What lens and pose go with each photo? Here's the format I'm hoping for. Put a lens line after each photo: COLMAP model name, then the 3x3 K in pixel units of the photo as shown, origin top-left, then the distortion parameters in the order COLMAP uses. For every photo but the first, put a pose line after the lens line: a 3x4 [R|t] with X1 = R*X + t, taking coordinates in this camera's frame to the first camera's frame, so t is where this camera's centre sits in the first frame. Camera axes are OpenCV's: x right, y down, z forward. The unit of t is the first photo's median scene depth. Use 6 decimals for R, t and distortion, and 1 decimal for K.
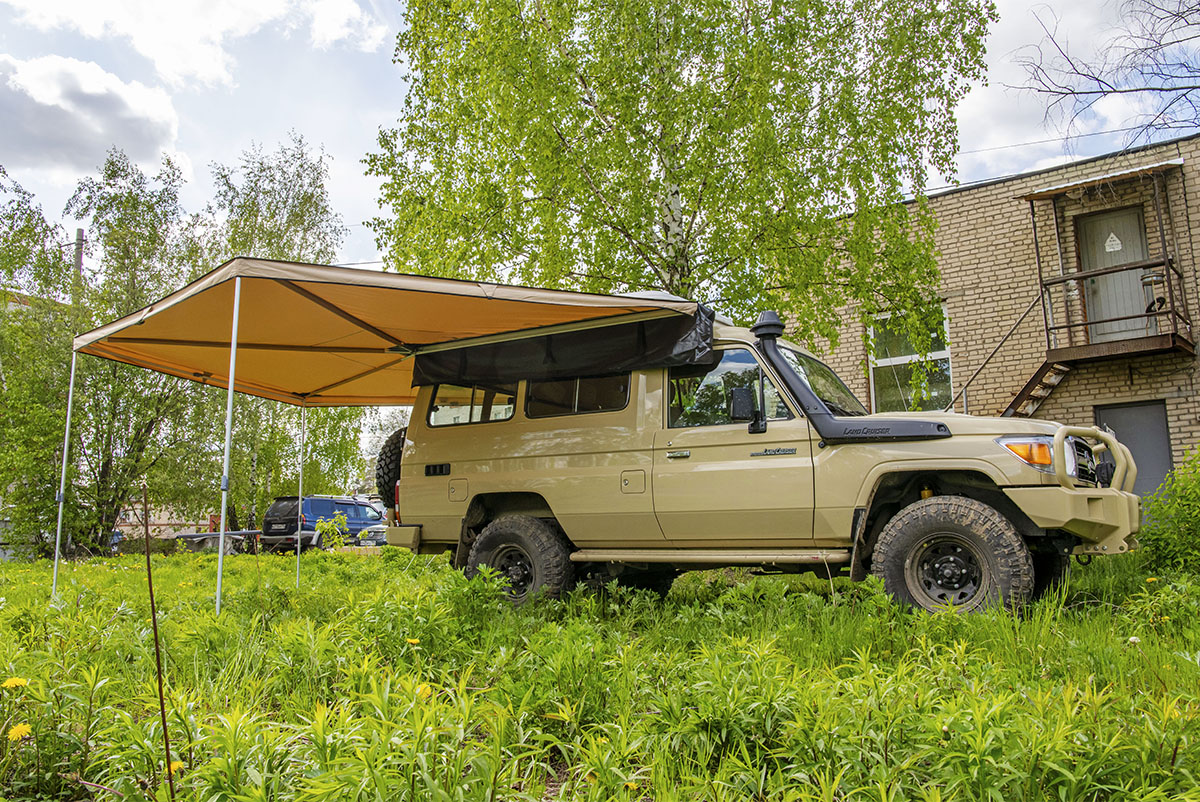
lens RADIAL K [[937.2, 0, 603.9], [0, 937.2, 377.7], [0, 0, 1]] dist [-0.067648, -0.005705]
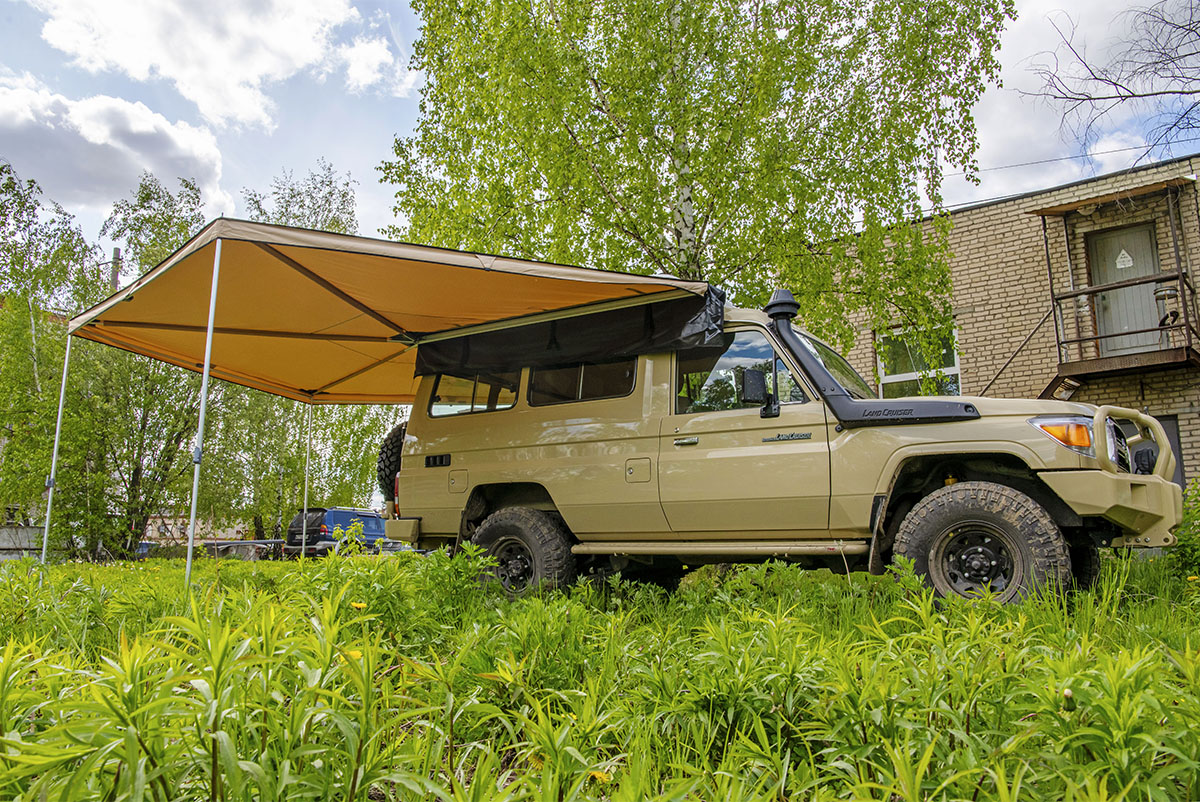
lens RADIAL K [[890.9, 0, 600.0], [0, 890.9, 401.0], [0, 0, 1]] dist [-0.070440, 0.005086]
pose [[0.999691, 0.009445, -0.022997, 0.010419], [-0.009568, 0.999941, -0.005215, 0.037895], [0.022946, 0.005433, 0.999722, 0.078421]]
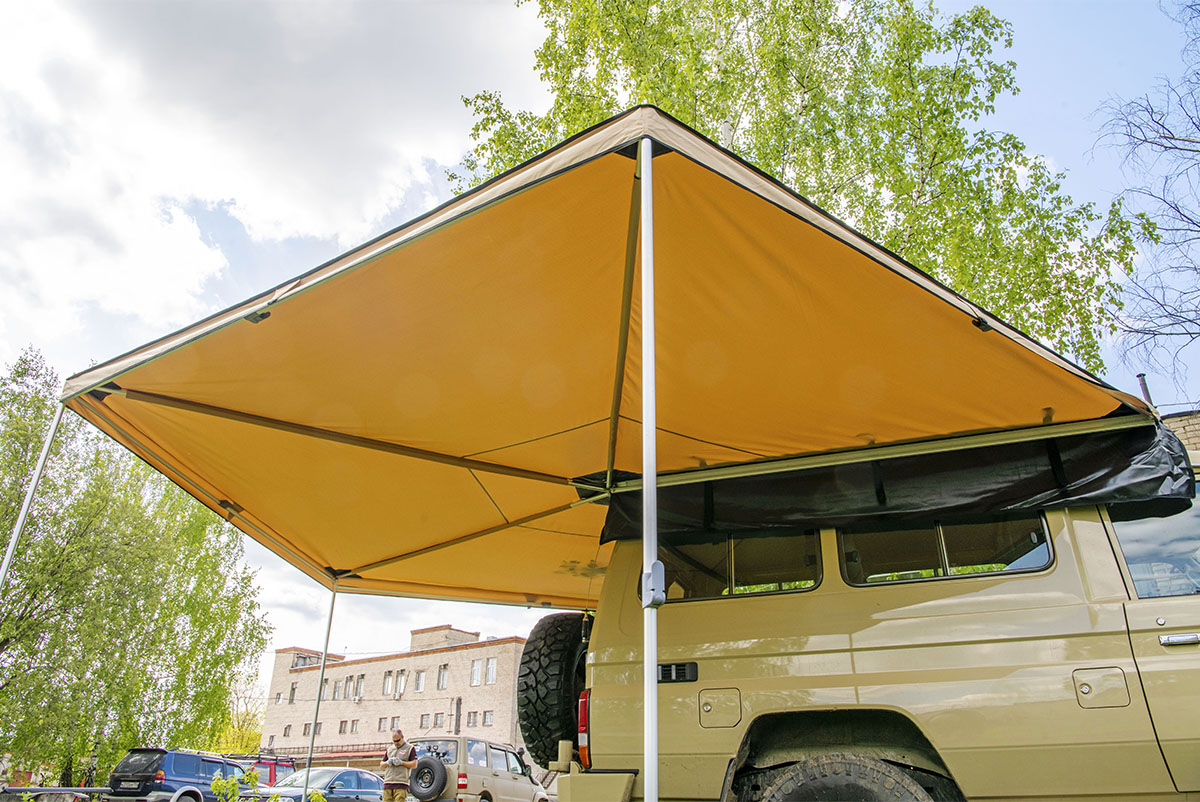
lens RADIAL K [[820.5, 0, 600.0], [0, 820.5, 401.0], [0, 0, 1]] dist [-0.094763, 0.043504]
pose [[0.977941, 0.118575, 0.171962, -0.317456], [-0.059563, 0.947379, -0.314524, 0.095359], [-0.200207, 0.297344, 0.933544, 0.451440]]
